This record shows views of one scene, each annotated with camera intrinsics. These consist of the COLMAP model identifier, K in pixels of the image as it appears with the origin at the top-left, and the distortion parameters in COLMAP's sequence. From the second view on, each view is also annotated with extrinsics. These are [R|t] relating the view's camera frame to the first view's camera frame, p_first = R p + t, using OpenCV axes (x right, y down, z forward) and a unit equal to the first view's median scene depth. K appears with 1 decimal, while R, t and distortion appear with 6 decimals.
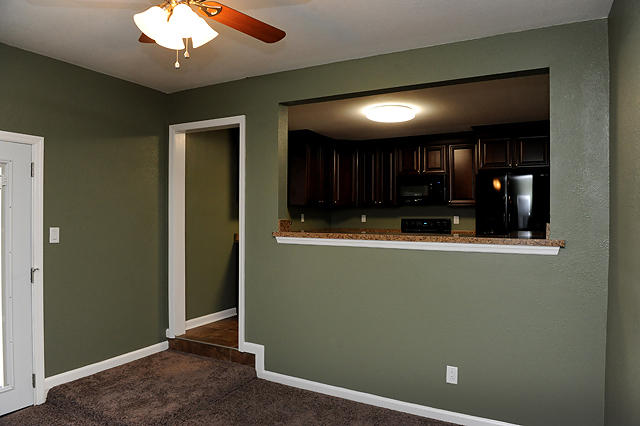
lens RADIAL K [[434.2, 0, 319.6], [0, 434.2, 214.6], [0, 0, 1]] dist [-0.048769, -0.004338]
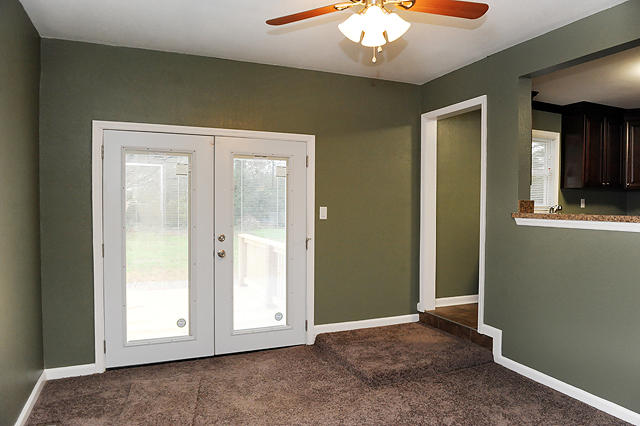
lens RADIAL K [[434.2, 0, 320.0], [0, 434.2, 212.8], [0, 0, 1]] dist [-0.048769, -0.004338]
pose [[0.780922, 0.011931, -0.624515, 0.146578], [-0.001347, 0.999847, 0.017417, 0.022574], [0.624627, -0.012760, 0.780819, -0.002983]]
